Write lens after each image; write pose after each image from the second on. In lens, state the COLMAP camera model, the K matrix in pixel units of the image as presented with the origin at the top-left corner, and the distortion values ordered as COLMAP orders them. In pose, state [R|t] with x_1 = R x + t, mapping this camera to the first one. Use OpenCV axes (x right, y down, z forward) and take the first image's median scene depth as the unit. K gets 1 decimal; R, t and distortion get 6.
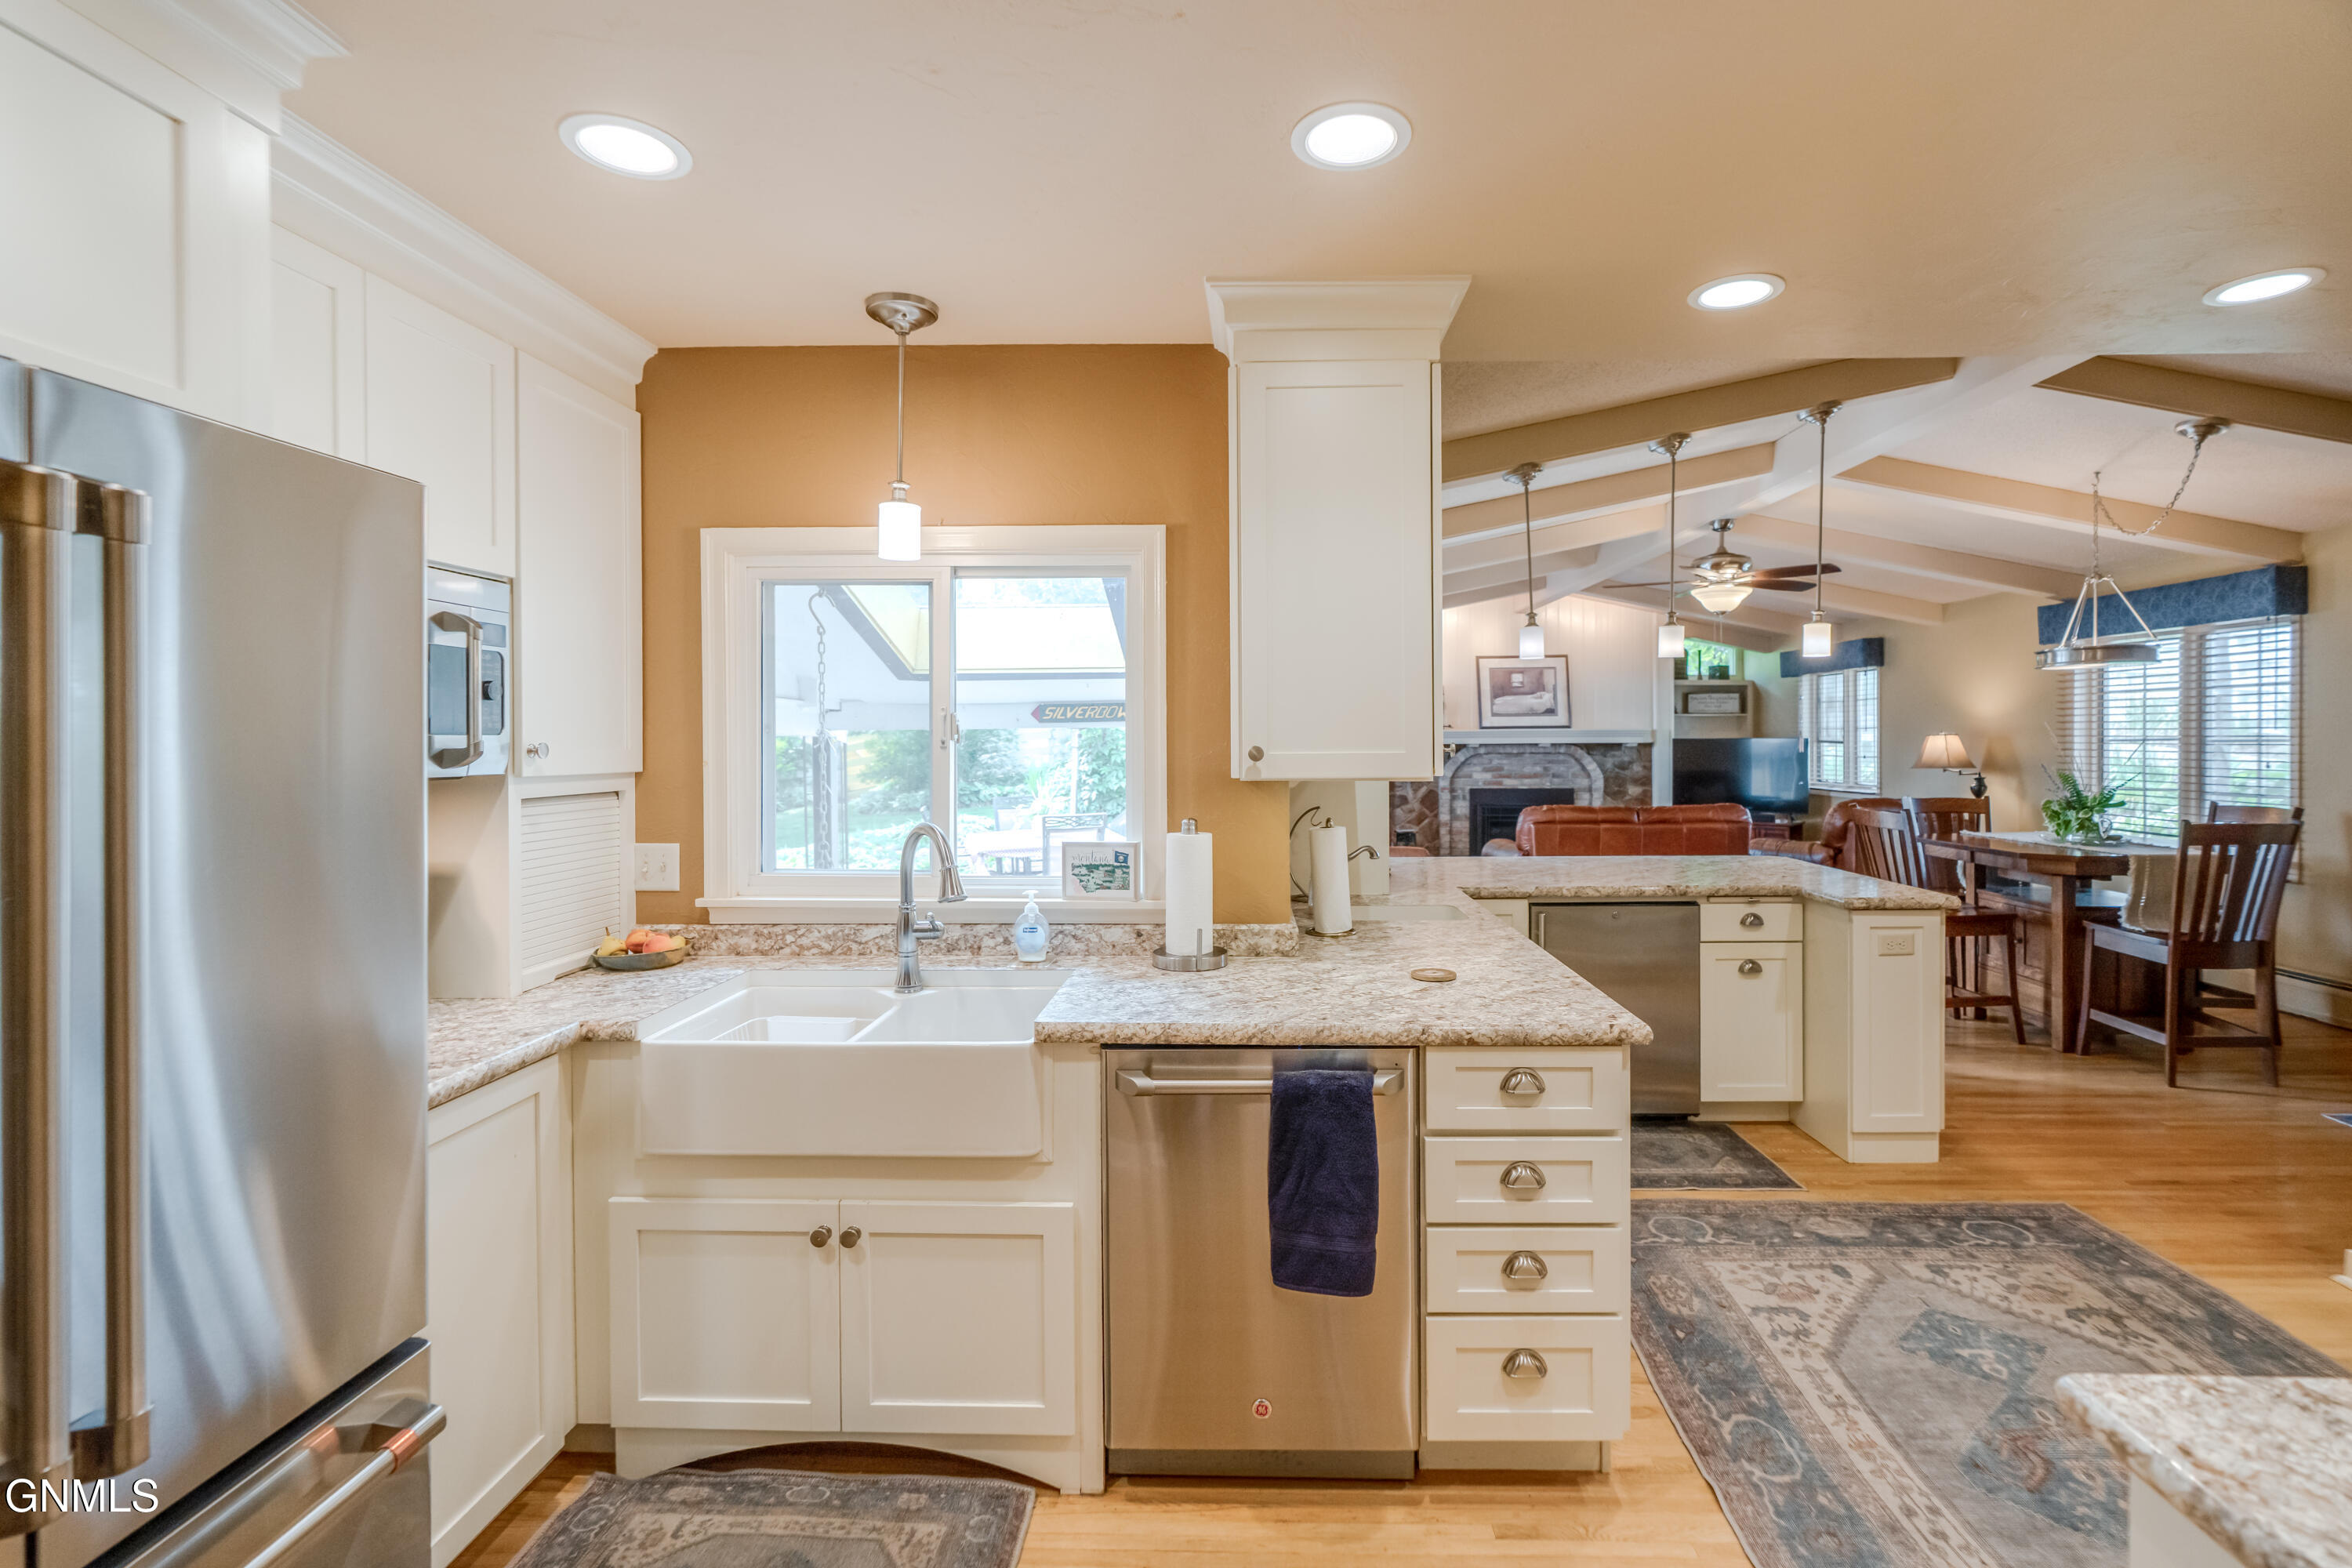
lens RADIAL K [[1080.1, 0, 1205.0], [0, 1080.1, 749.0], [0, 0, 1]] dist [0.000017, 0.000556]
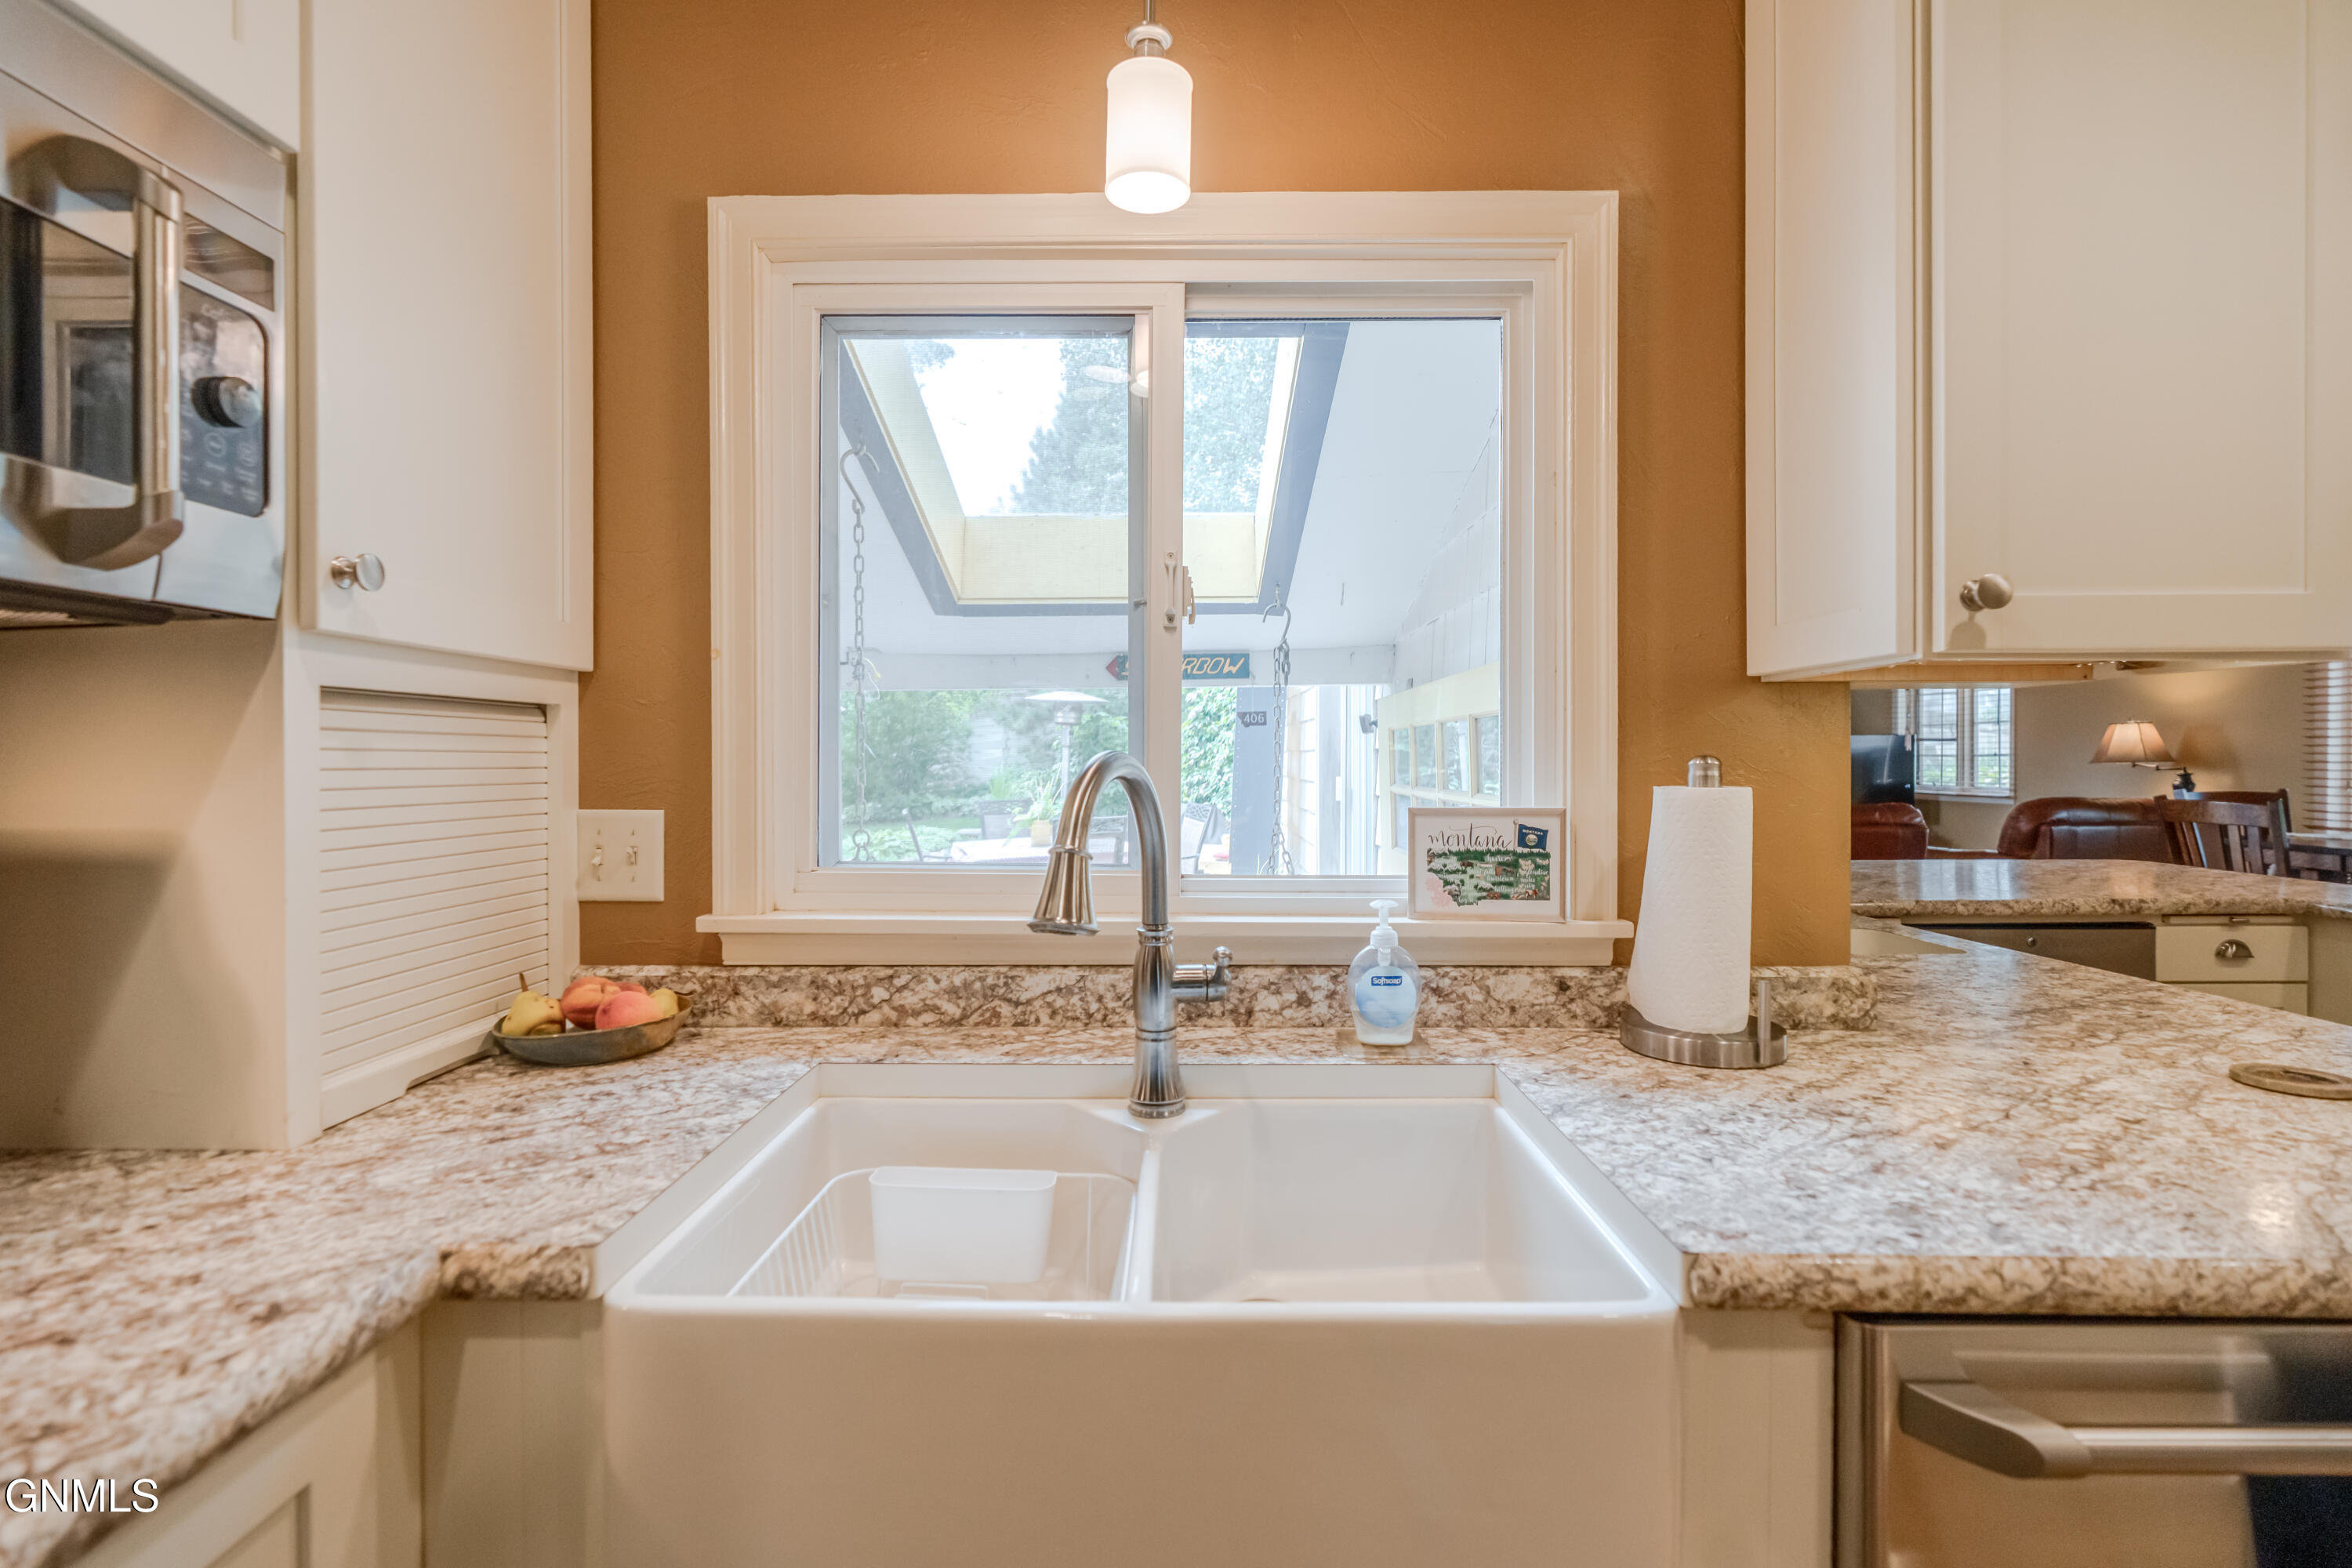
lens RADIAL K [[1111.7, 0, 1168.3], [0, 1111.7, 764.3], [0, 0, 1]] dist [0.000335, 0.000166]
pose [[0.999904, 0.002816, 0.013593, -0.257641], [-0.002823, 0.999996, 0.000531, 0.066014], [-0.013592, -0.000569, 0.999907, 0.473490]]
